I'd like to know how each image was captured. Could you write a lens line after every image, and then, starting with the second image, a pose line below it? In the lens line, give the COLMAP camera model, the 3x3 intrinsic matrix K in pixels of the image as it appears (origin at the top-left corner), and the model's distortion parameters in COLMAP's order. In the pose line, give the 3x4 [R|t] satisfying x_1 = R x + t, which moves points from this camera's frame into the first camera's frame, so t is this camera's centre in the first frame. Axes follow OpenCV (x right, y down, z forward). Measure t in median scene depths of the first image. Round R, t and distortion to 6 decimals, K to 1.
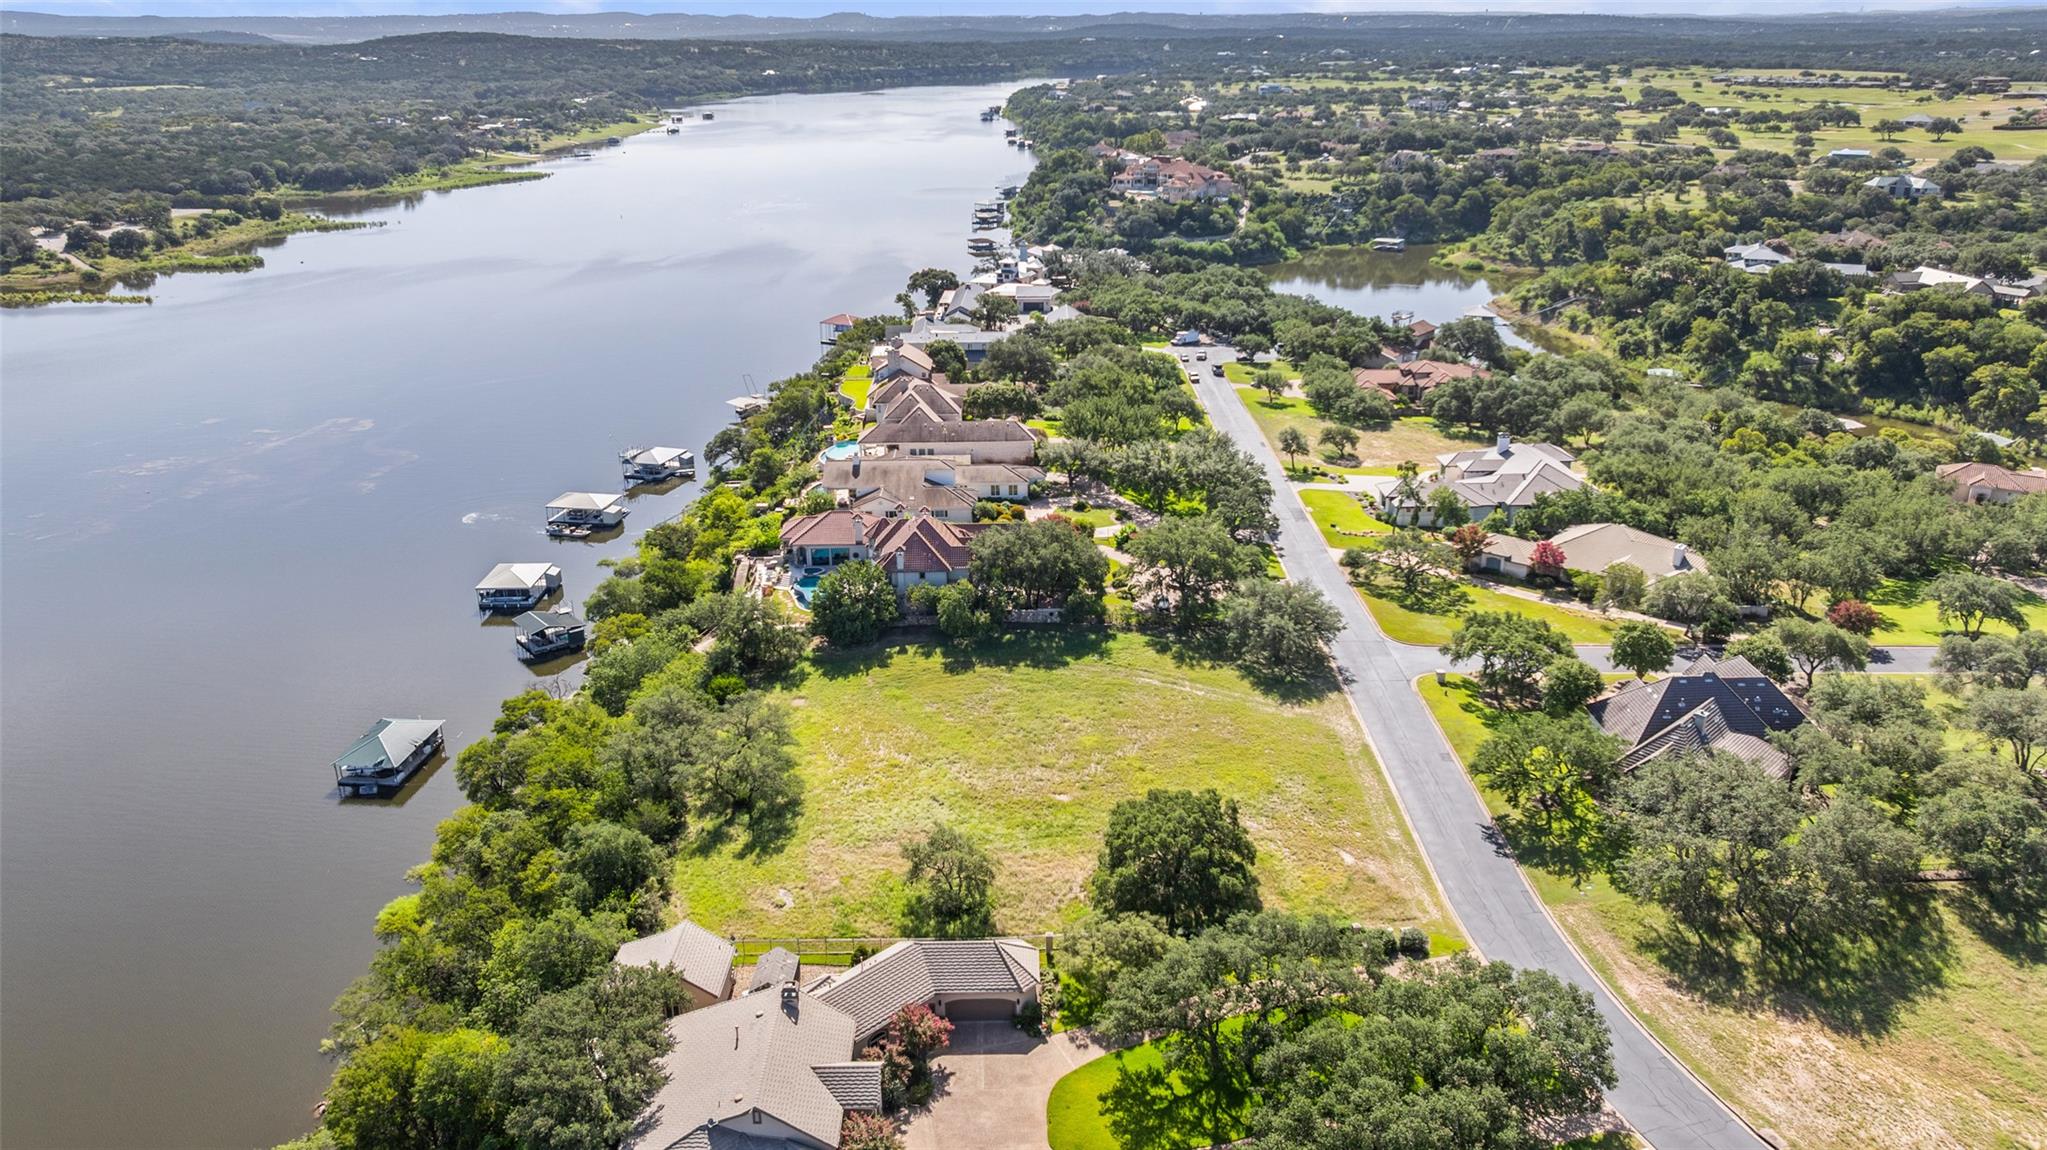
lens RADIAL K [[1476.5, 0, 1007.5], [0, 1476.5, 572.4], [0, 0, 1]] dist [-0.009536, 0.001998]
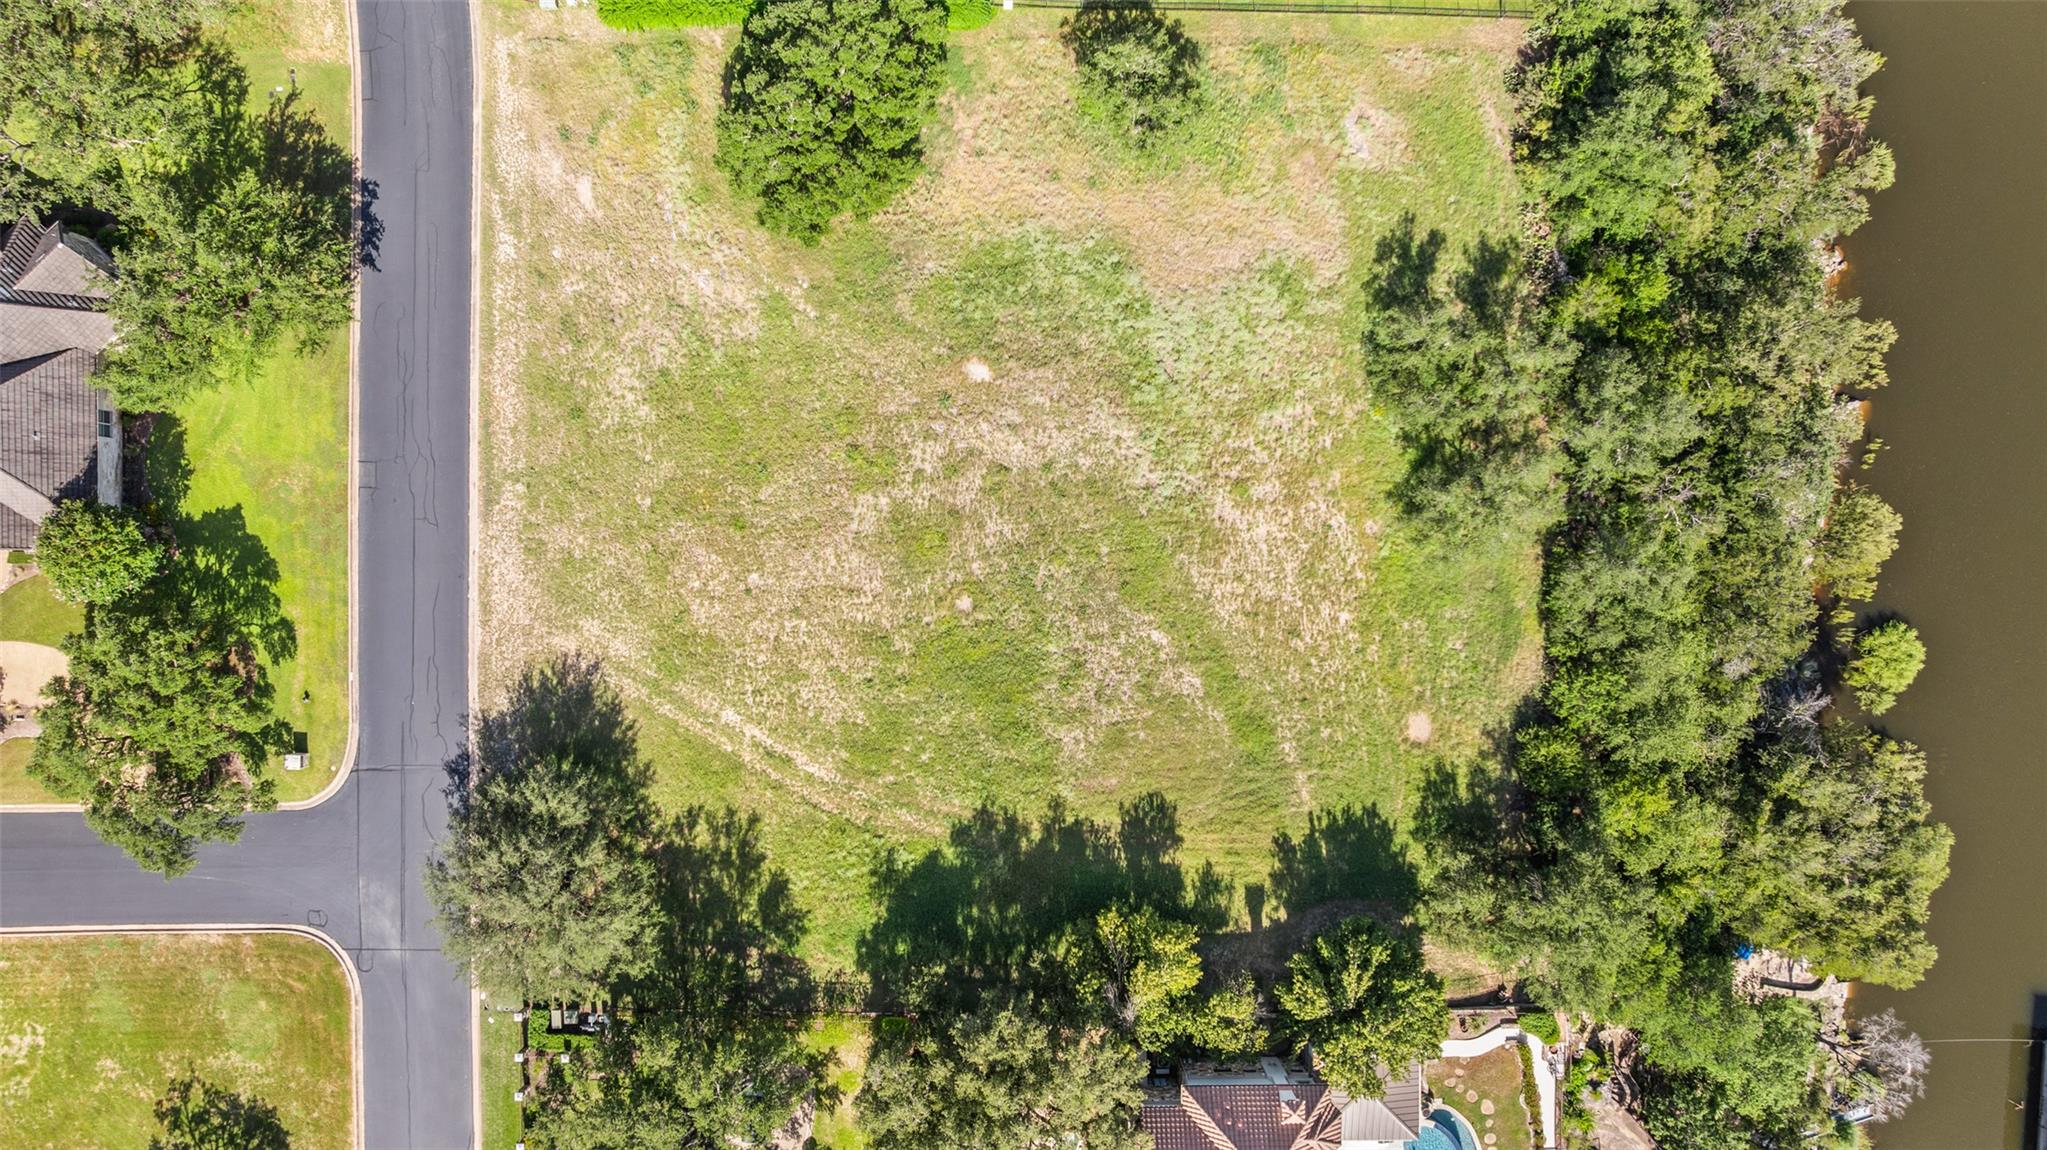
lens RADIAL K [[1476.5, 0, 1007.5], [0, 1476.5, 572.4], [0, 0, 1]] dist [-0.009536, 0.001998]
pose [[-0.999983, 0.000299, -0.005888, 0.006404], [-0.005595, -0.362917, 0.931805, -0.113131], [-0.001858, 0.931821, 0.362912, 0.190882]]
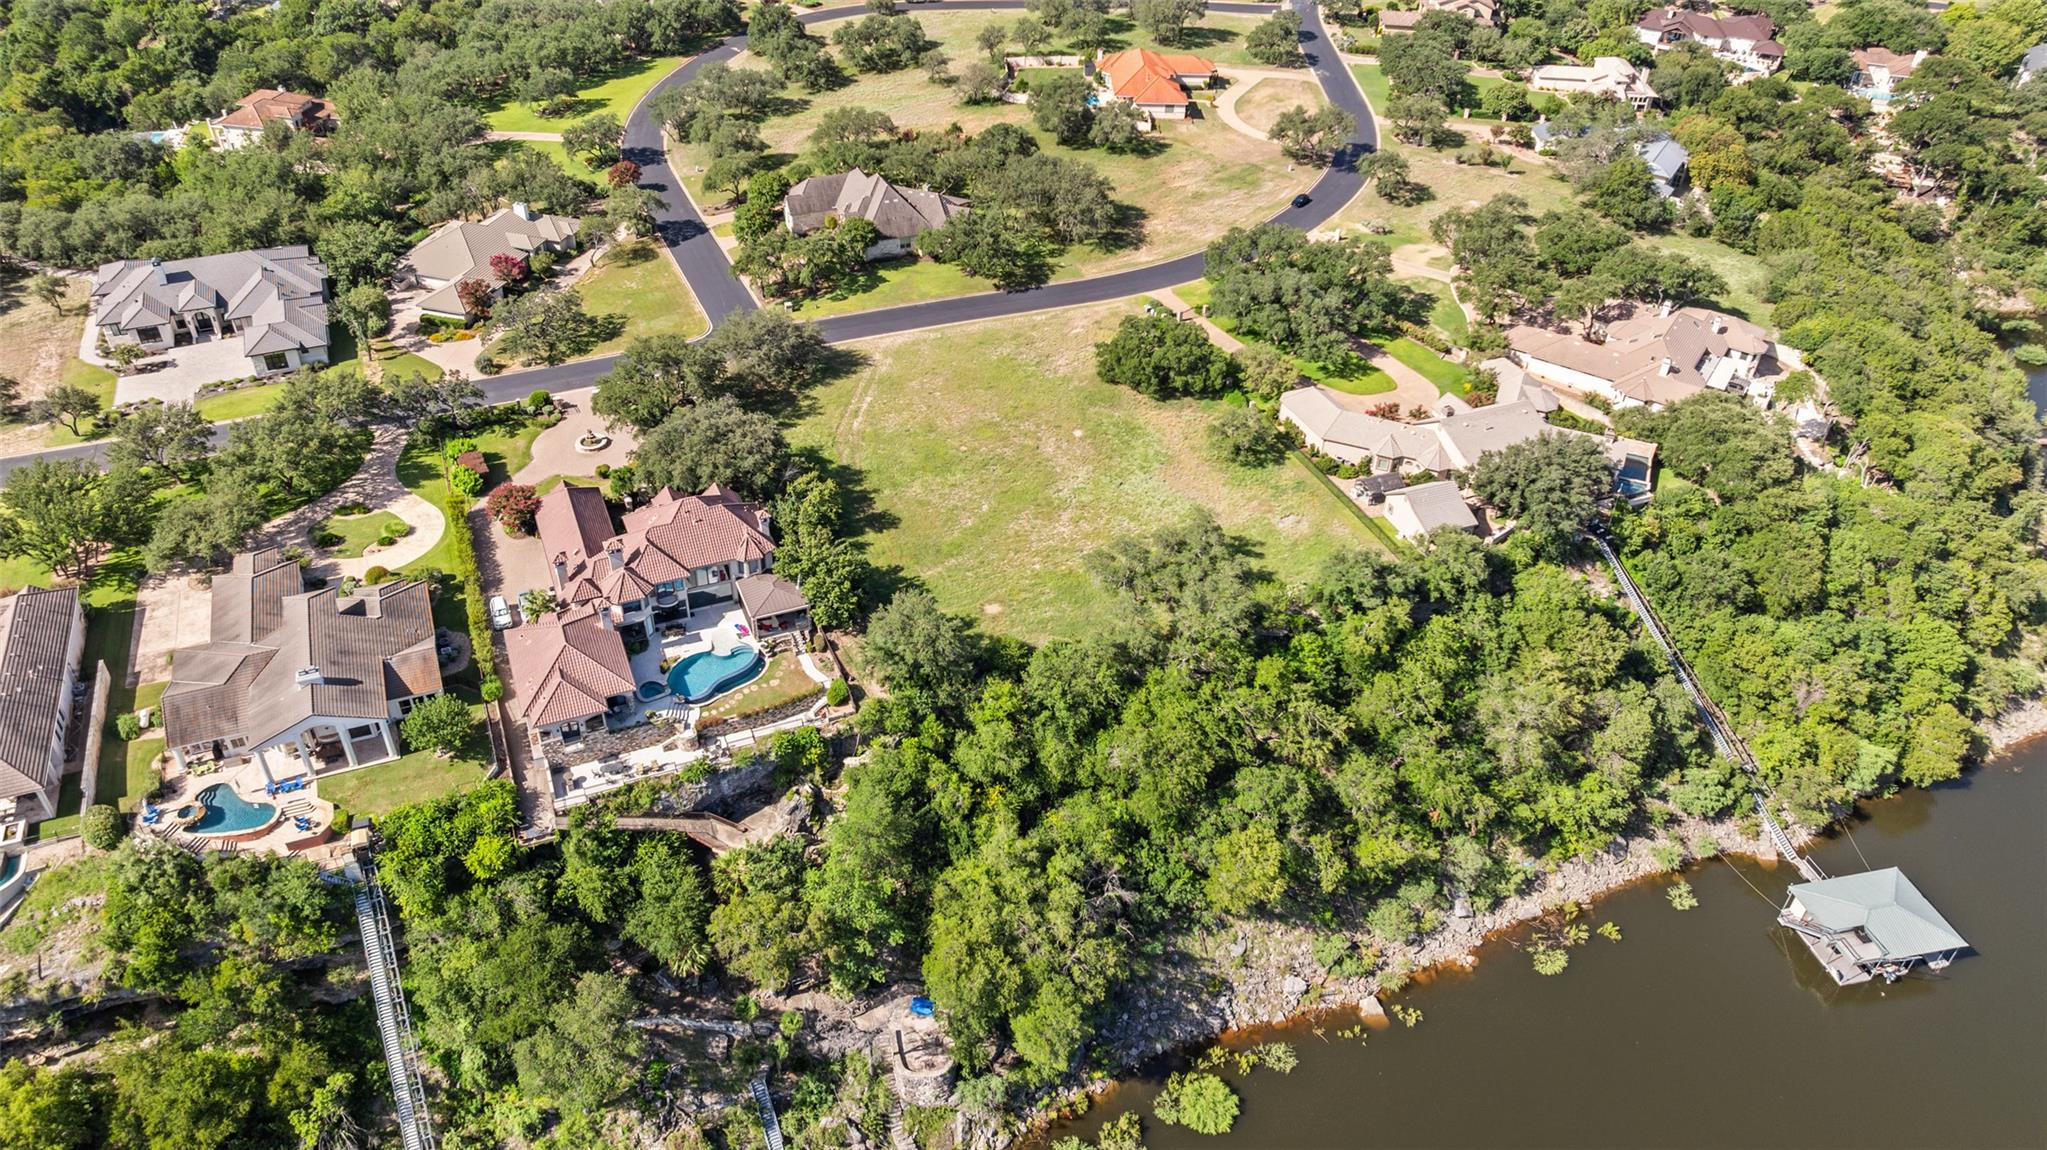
lens RADIAL K [[1438.1, 0, 1032.4], [0, 1438.1, 576.5], [0, 0, 1]] dist [-0.012971, -0.001737]
pose [[-0.391531, -0.554029, 0.734681, -0.211045], [0.305402, 0.674922, 0.671721, -0.138414], [-0.868005, 0.487373, -0.095052, 0.275193]]
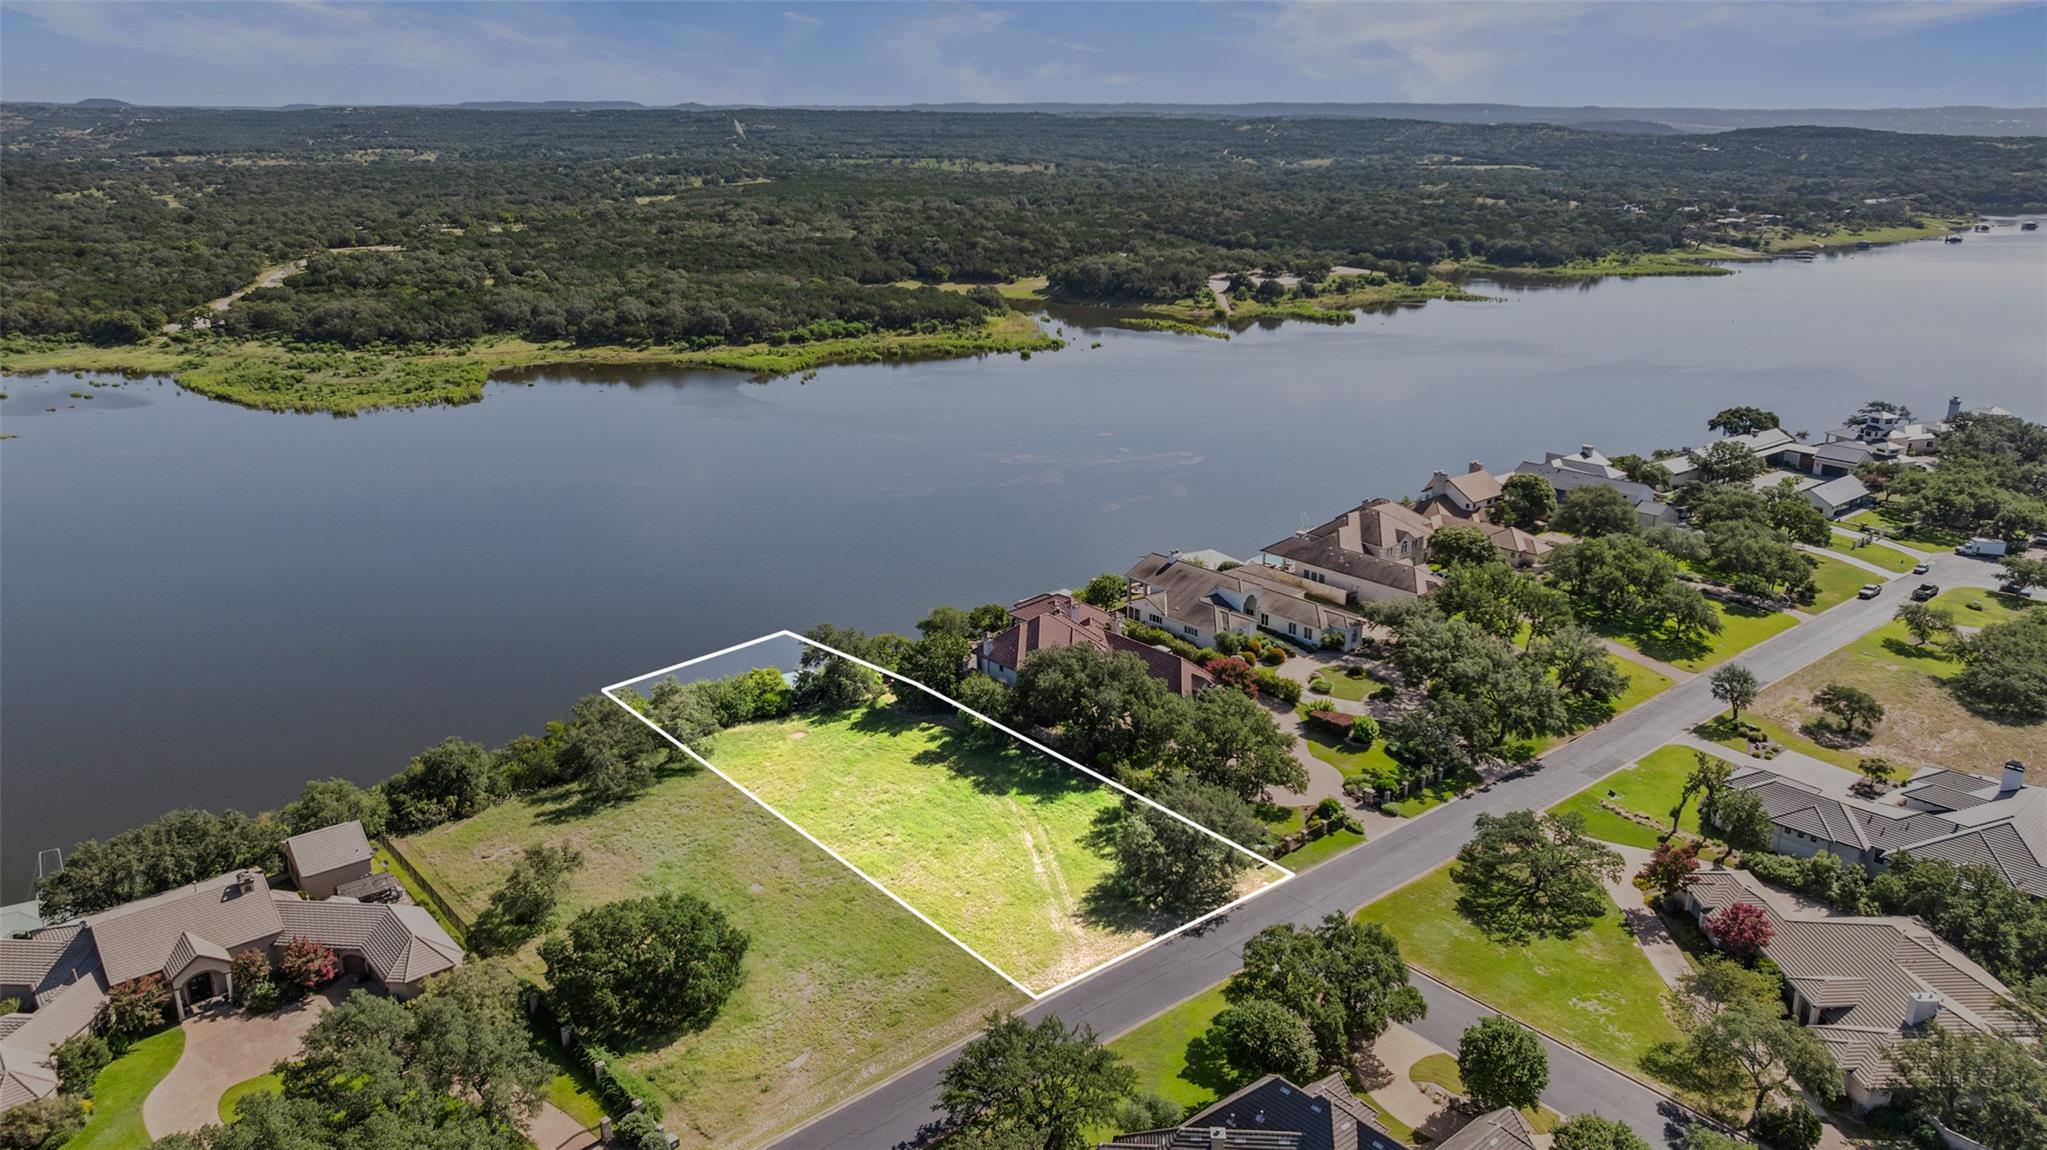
lens RADIAL K [[1438.1, 0, 1032.4], [0, 1438.1, 576.5], [0, 0, 1]] dist [-0.012971, -0.001737]
pose [[0.659358, 0.241068, -0.712133, 0.180003], [-0.272461, 0.959430, 0.072513, -0.037999], [0.700723, 0.146217, 0.698289, 0.096652]]
